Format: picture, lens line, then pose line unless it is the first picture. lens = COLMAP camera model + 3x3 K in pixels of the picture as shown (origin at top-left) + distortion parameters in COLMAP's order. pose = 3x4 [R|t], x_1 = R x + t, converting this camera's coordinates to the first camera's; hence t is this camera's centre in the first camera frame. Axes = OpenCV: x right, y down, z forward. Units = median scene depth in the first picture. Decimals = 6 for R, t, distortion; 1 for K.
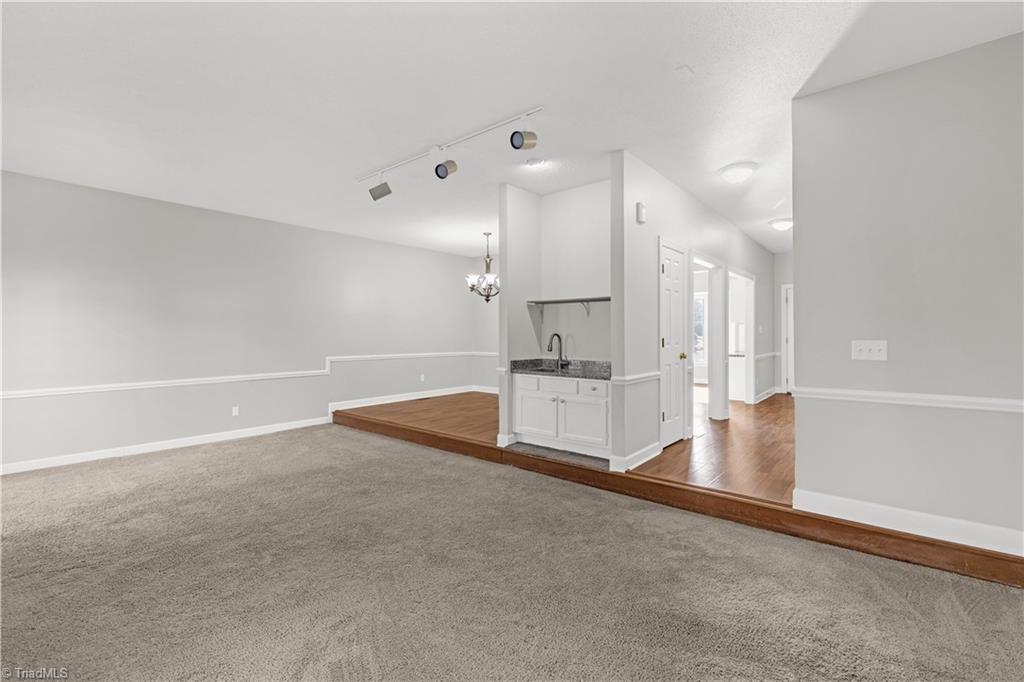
lens RADIAL K [[445.9, 0, 515.0], [0, 445.9, 337.9], [0, 0, 1]] dist [-0.000100, 0.000036]
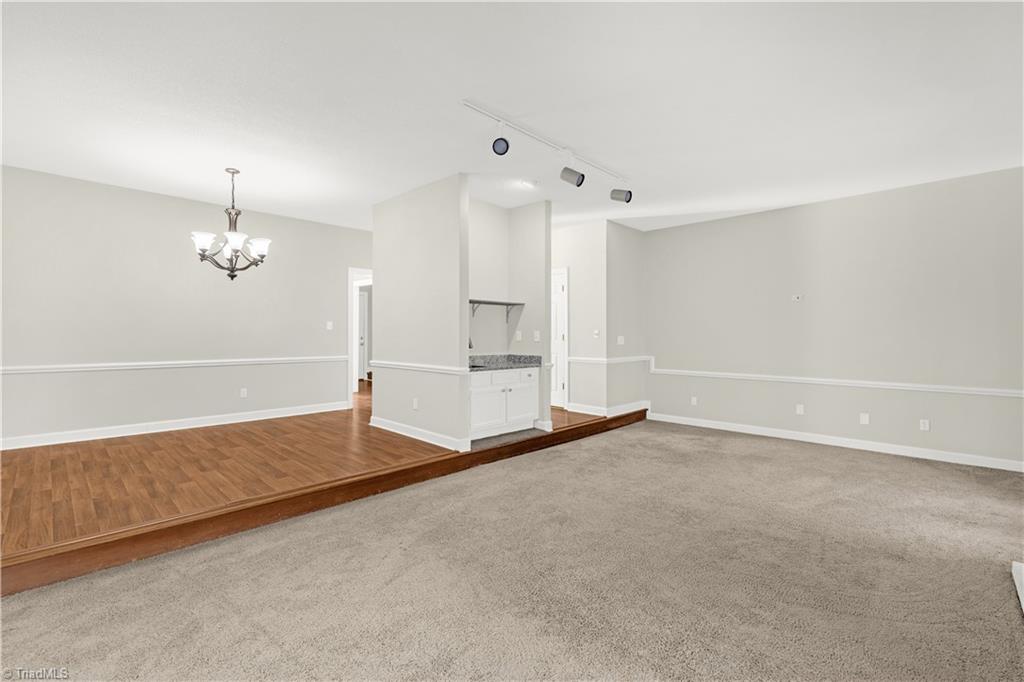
lens RADIAL K [[445.9, 0, 513.3], [0, 445.9, 337.6], [0, 0, 1]] dist [-0.000100, 0.000036]
pose [[0.090684, -0.003530, 0.995874, -0.991453], [0.004488, 0.999985, 0.003136, 0.001765], [-0.995870, 0.004185, 0.090698, 0.841076]]
